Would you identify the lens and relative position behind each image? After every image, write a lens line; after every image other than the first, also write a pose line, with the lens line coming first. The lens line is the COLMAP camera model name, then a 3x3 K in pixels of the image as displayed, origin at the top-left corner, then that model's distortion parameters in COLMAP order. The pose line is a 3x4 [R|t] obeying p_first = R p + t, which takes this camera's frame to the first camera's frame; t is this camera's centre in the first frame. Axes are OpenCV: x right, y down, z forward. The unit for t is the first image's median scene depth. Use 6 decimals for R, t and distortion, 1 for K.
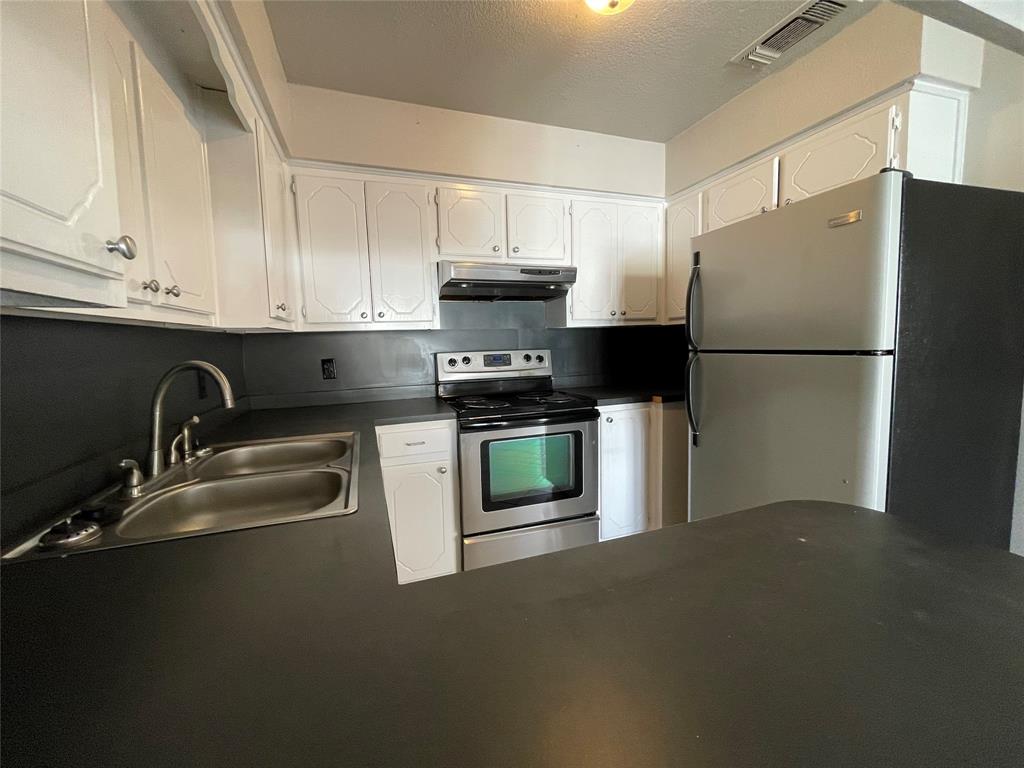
lens RADIAL K [[413.8, 0, 512.0], [0, 413.8, 384.0], [0, 0, 1]] dist [-0.000883, -0.000205]
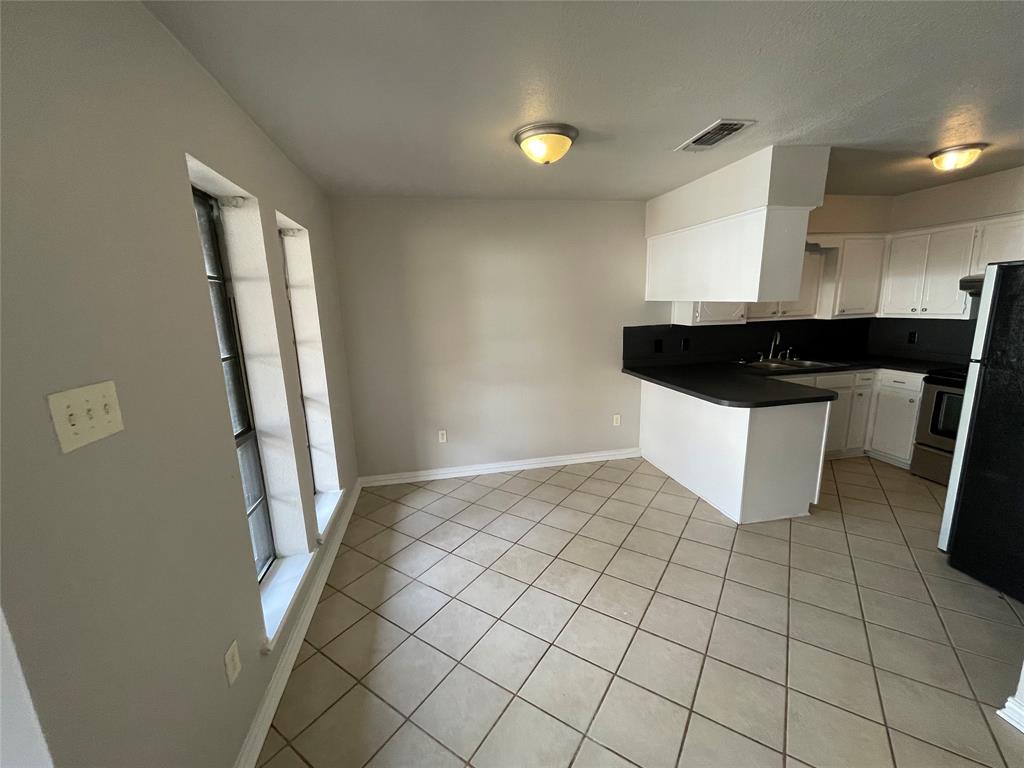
lens RADIAL K [[413.8, 0, 512.0], [0, 413.8, 384.0], [0, 0, 1]] dist [-0.000883, -0.000205]
pose [[-0.147123, 0.217508, -0.964907, 1.627222], [-0.069495, 0.970838, 0.229441, -0.138016], [0.986674, 0.100812, -0.127717, -0.439417]]
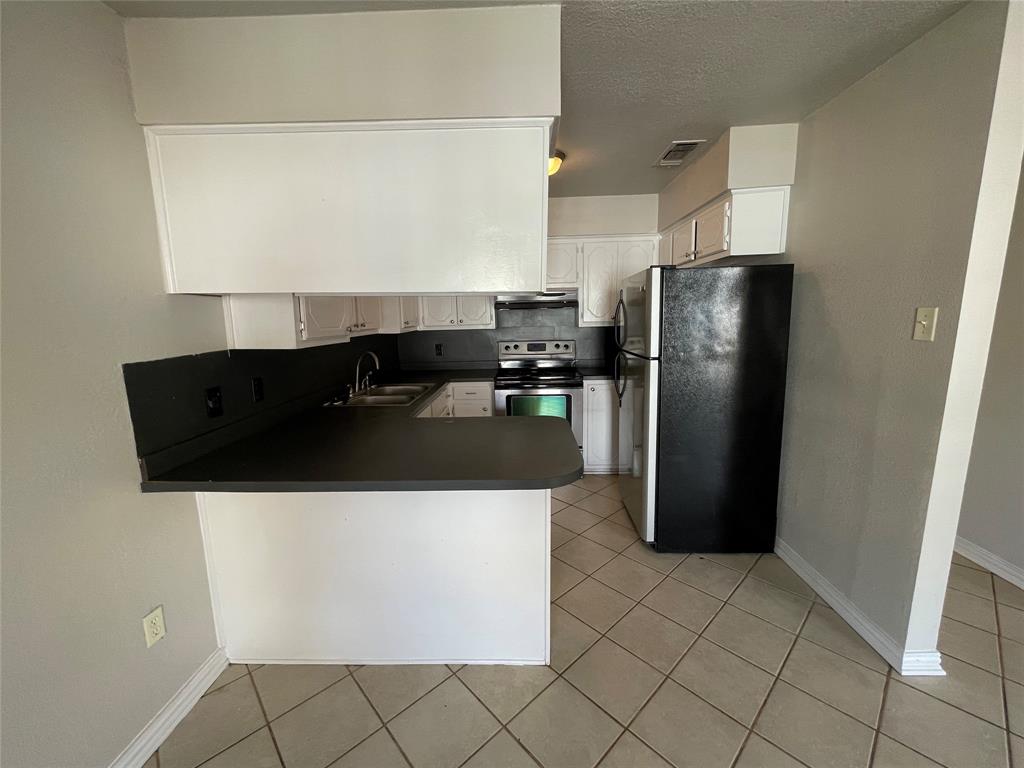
lens RADIAL K [[413.8, 0, 512.0], [0, 413.8, 384.0], [0, 0, 1]] dist [-0.000883, -0.000205]
pose [[0.929935, 0.066239, -0.361709, 0.531980], [-0.040784, 0.996152, 0.077568, -0.043008], [0.365455, -0.057382, 0.929059, -0.575241]]
